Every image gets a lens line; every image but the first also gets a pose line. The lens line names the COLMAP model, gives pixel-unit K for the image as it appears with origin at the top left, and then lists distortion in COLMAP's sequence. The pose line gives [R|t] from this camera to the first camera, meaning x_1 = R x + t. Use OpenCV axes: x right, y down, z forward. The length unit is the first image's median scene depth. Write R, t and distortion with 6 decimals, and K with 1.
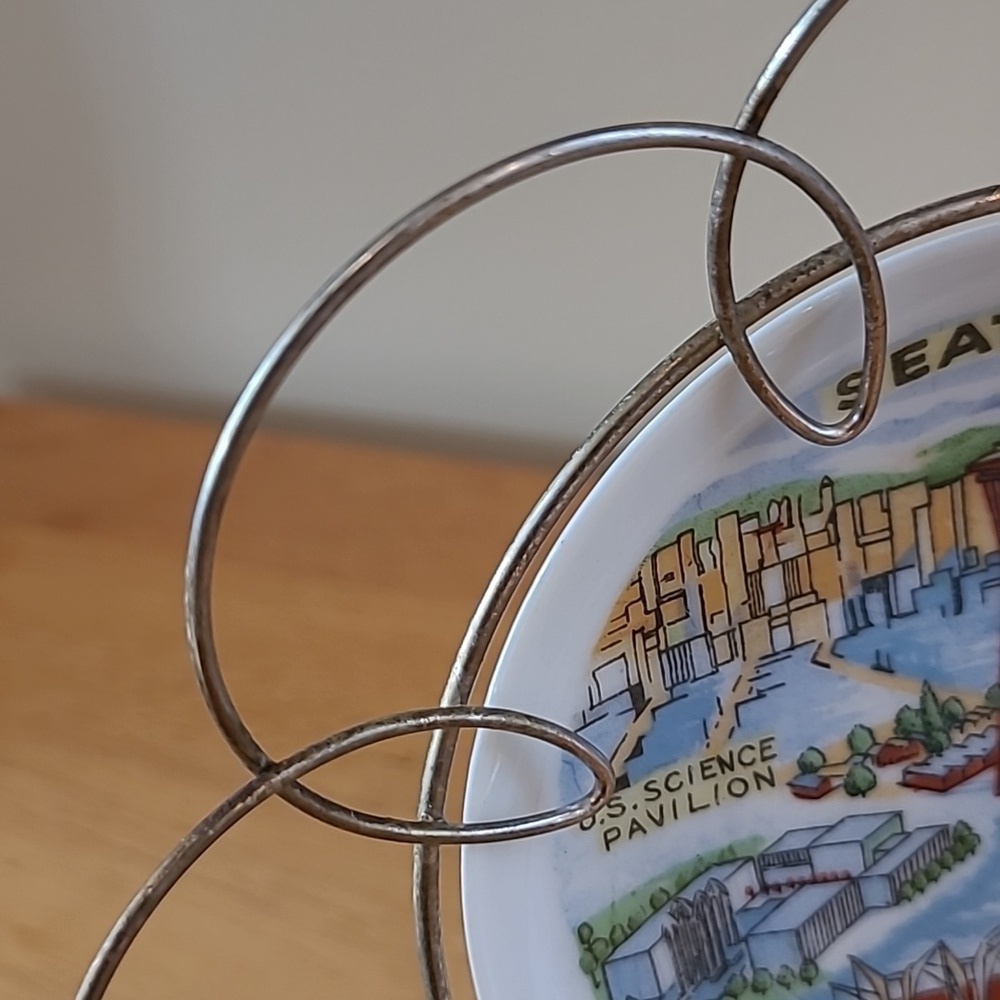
lens RADIAL K [[1803.1, 0, 460.4], [0, 1803.1, 461.9], [0, 0, 1]] dist [-0.071814, 0.000000]
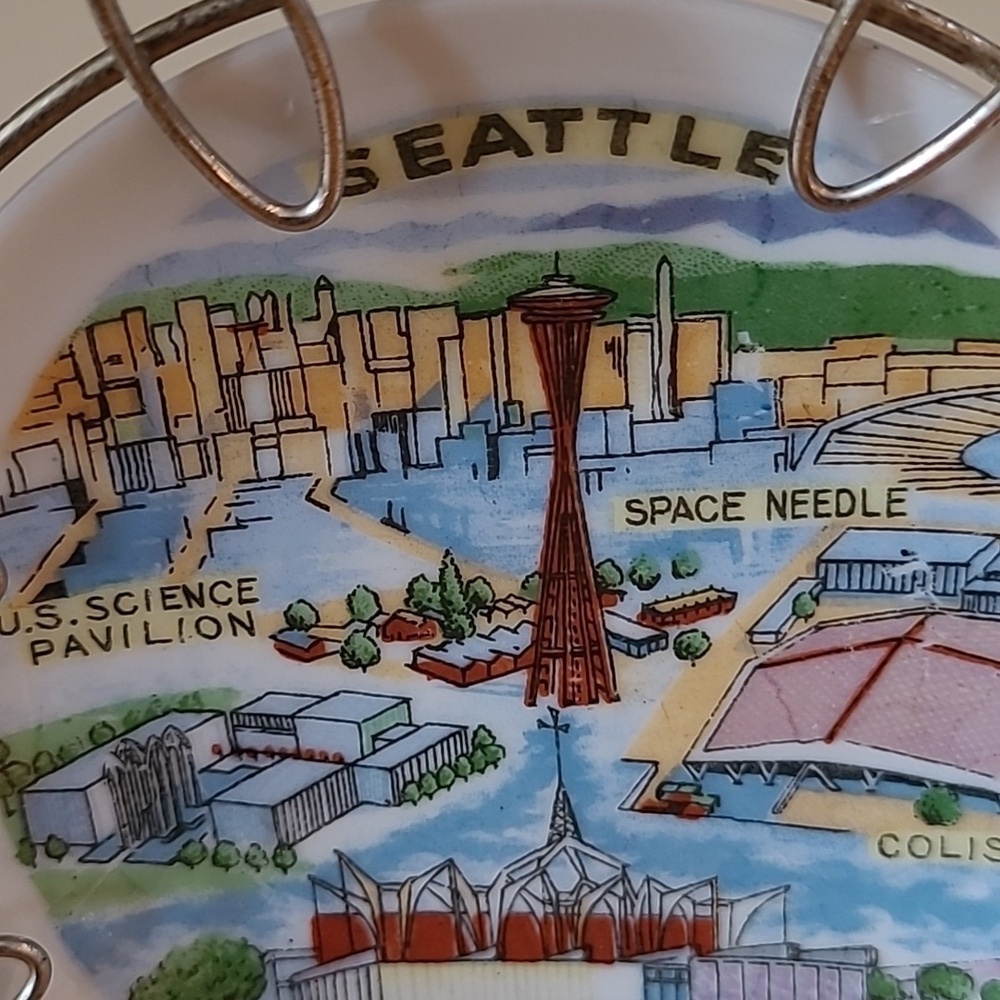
lens RADIAL K [[1803.1, 0, 488.3], [0, 1803.1, 485.9], [0, 0, 1]] dist [-0.071814, 0.000000]
pose [[0.973872, 0.193198, -0.119363, 0.382560], [-0.182377, 0.978545, 0.095854, 0.008809], [0.135321, -0.071580, 0.988213, 0.178406]]
